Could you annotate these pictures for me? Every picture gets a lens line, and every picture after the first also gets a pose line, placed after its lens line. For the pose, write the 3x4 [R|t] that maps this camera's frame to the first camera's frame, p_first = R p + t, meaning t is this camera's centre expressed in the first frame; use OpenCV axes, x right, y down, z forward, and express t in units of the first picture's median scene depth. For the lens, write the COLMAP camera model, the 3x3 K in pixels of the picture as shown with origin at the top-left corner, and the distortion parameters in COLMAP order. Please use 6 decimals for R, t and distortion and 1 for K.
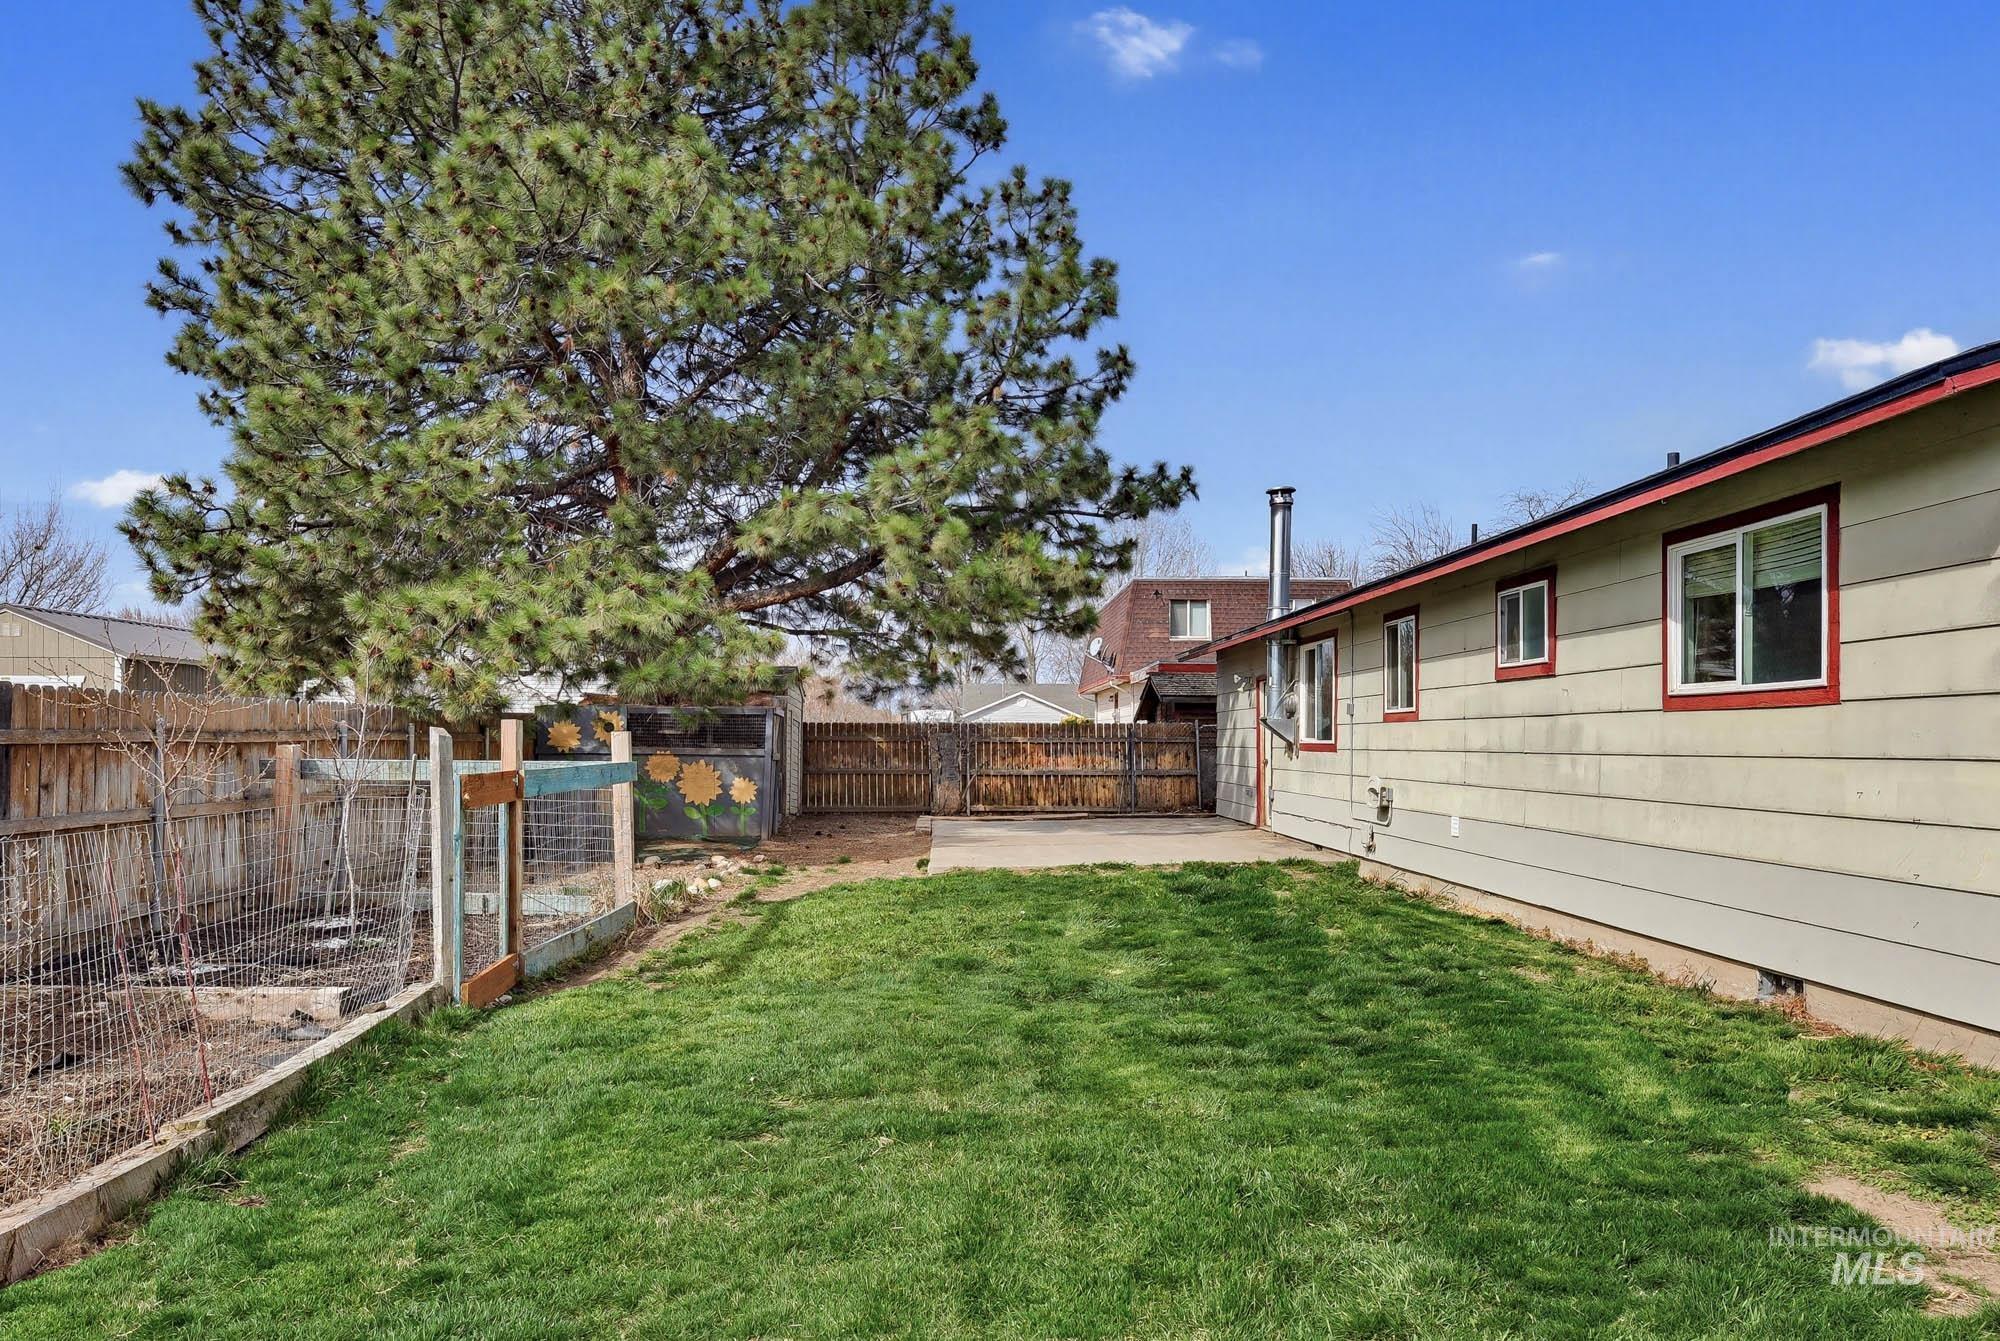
lens RADIAL K [[1373.9, 0, 1002.7], [0, 1373.9, 710.3], [0, 0, 1]] dist [0.024635, -0.000975]
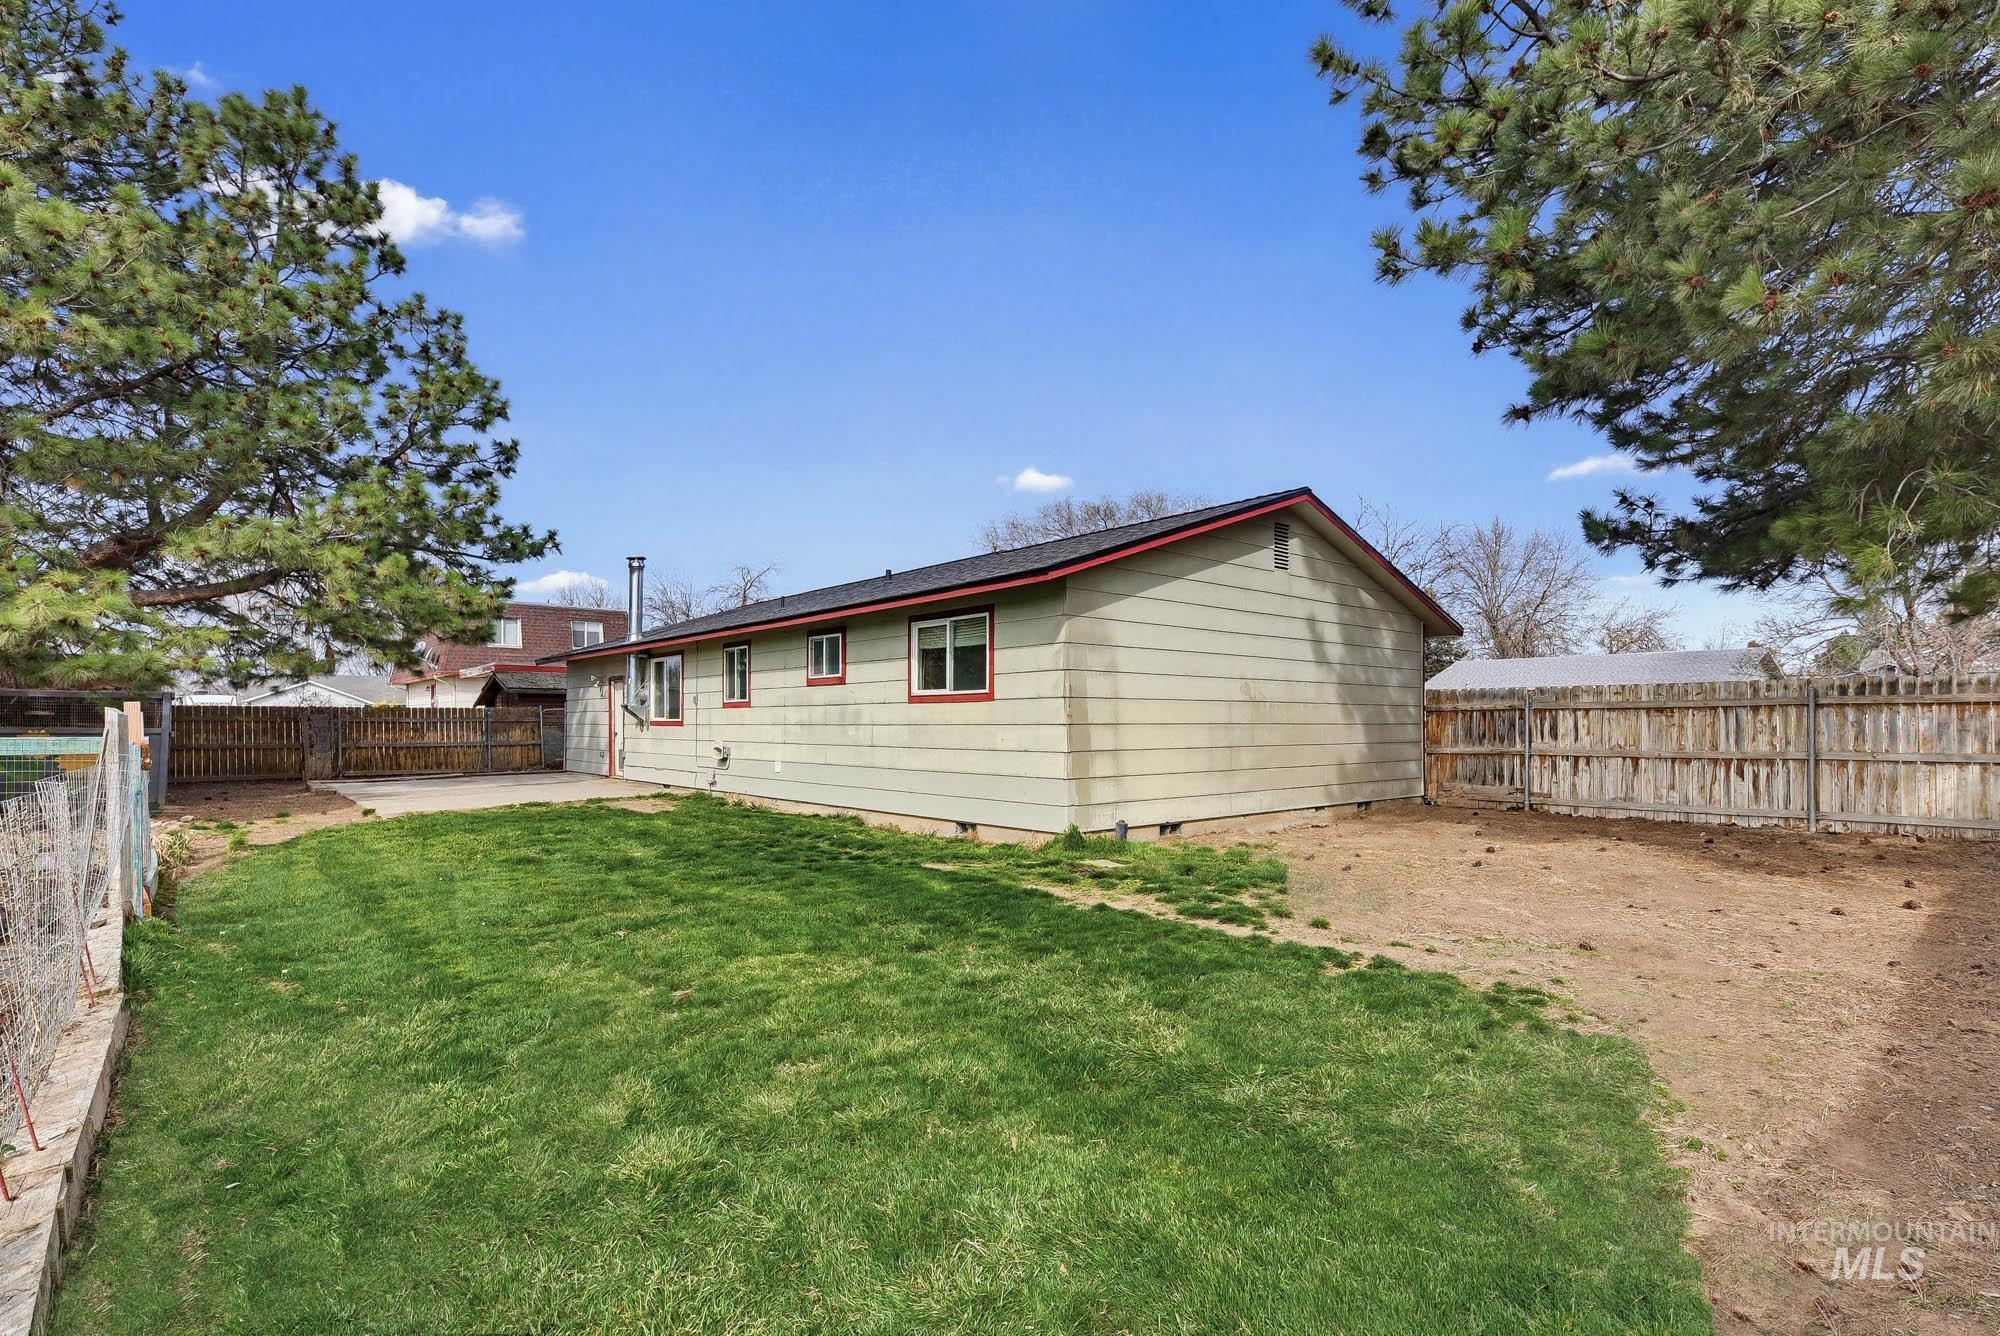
lens RADIAL K [[941.8, 0, 998.8], [0, 941.8, 715.8], [0, 0, 1]] dist [-0.000330, -0.000020]
pose [[0.784012, 0.000743, 0.620746, -0.155280], [-0.010937, 0.999861, 0.012617, 0.000228], [-0.620650, -0.016680, 0.783911, -0.097361]]
